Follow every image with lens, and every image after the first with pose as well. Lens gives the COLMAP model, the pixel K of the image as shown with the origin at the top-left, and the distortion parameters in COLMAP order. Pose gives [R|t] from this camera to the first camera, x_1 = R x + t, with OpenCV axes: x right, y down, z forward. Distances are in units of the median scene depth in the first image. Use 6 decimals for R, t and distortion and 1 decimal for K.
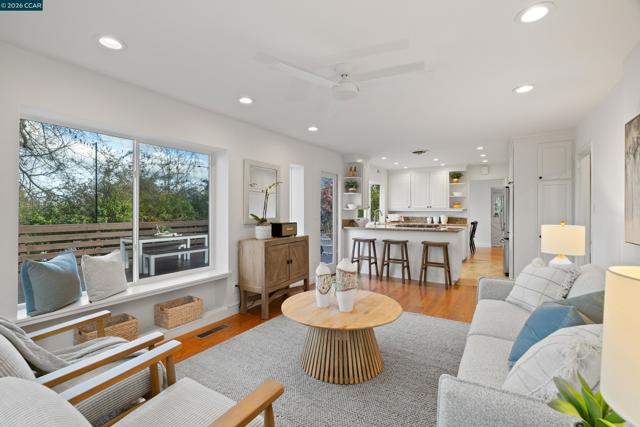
lens RADIAL K [[280.8, 0, 319.0], [0, 280.8, 208.3], [0, 0, 1]] dist [-0.007279, 0.000493]
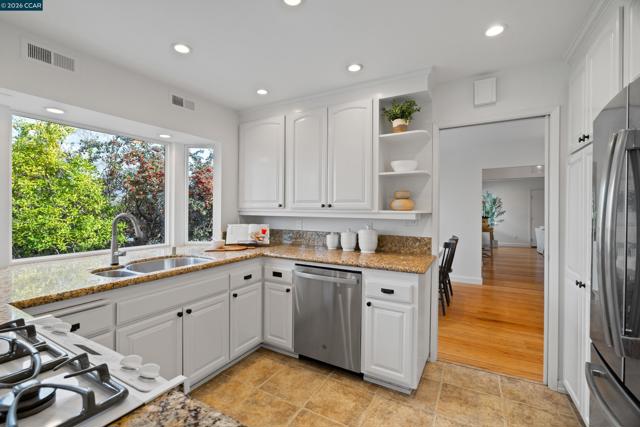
lens RADIAL K [[280.8, 0, 316.3], [0, 280.8, 211.6], [0, 0, 1]] dist [-0.007279, 0.000493]
pose [[0.997867, 0.003344, 0.065201, 0.424985], [-0.004281, 0.999890, 0.014227, -0.002728], [-0.065147, -0.014476, 0.997771, 0.776268]]
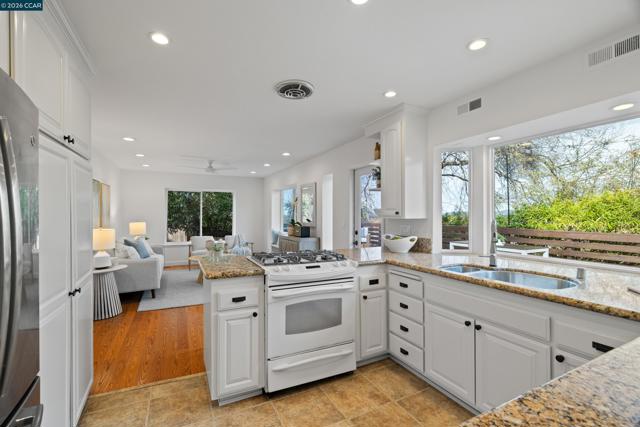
lens RADIAL K [[280.8, 0, 312.8], [0, 280.8, 214.3], [0, 0, 1]] dist [-0.007279, 0.000493]
pose [[-0.508691, 0.002191, -0.860946, 0.629263], [0.006493, 0.999978, -0.001292, -0.002362], [0.860925, -0.006248, -0.508694, 1.087160]]
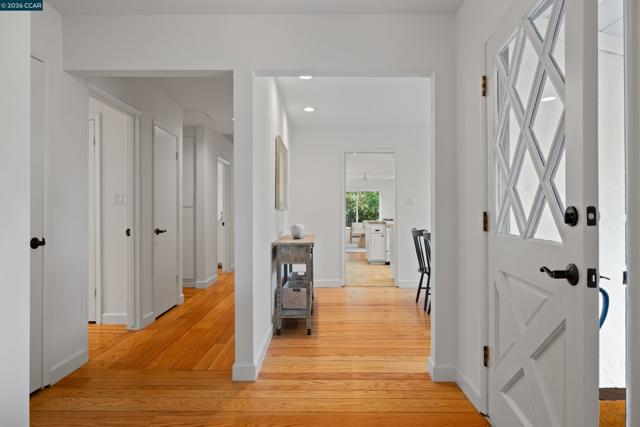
lens RADIAL K [[371.3, 0, 321.4], [0, 371.3, 213.1], [0, 0, 1]] dist [-0.000360, -0.000053]
pose [[-0.830575, 0.007572, -0.556855, 1.276822], [0.013012, 0.999898, -0.005810, 0.035549], [0.556755, -0.012072, -0.830589, 1.815179]]
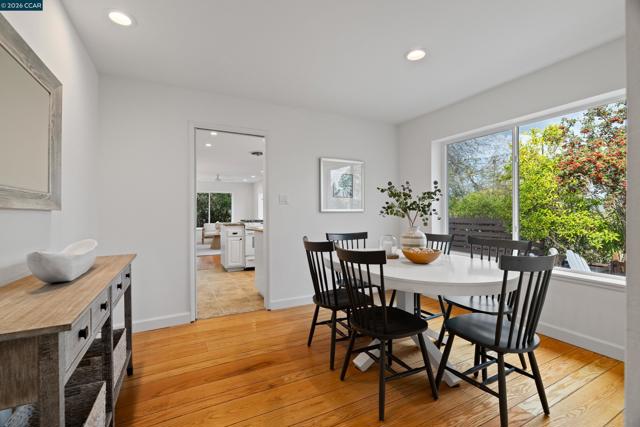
lens RADIAL K [[280.8, 0, 320.1], [0, 280.8, 210.9], [0, 0, 1]] dist [-0.007279, 0.000493]
pose [[-0.482217, 0.000949, -0.876051, 1.041477], [0.016605, 0.999830, -0.008057, 0.032120], [0.875894, -0.018433, -0.482151, 1.513129]]
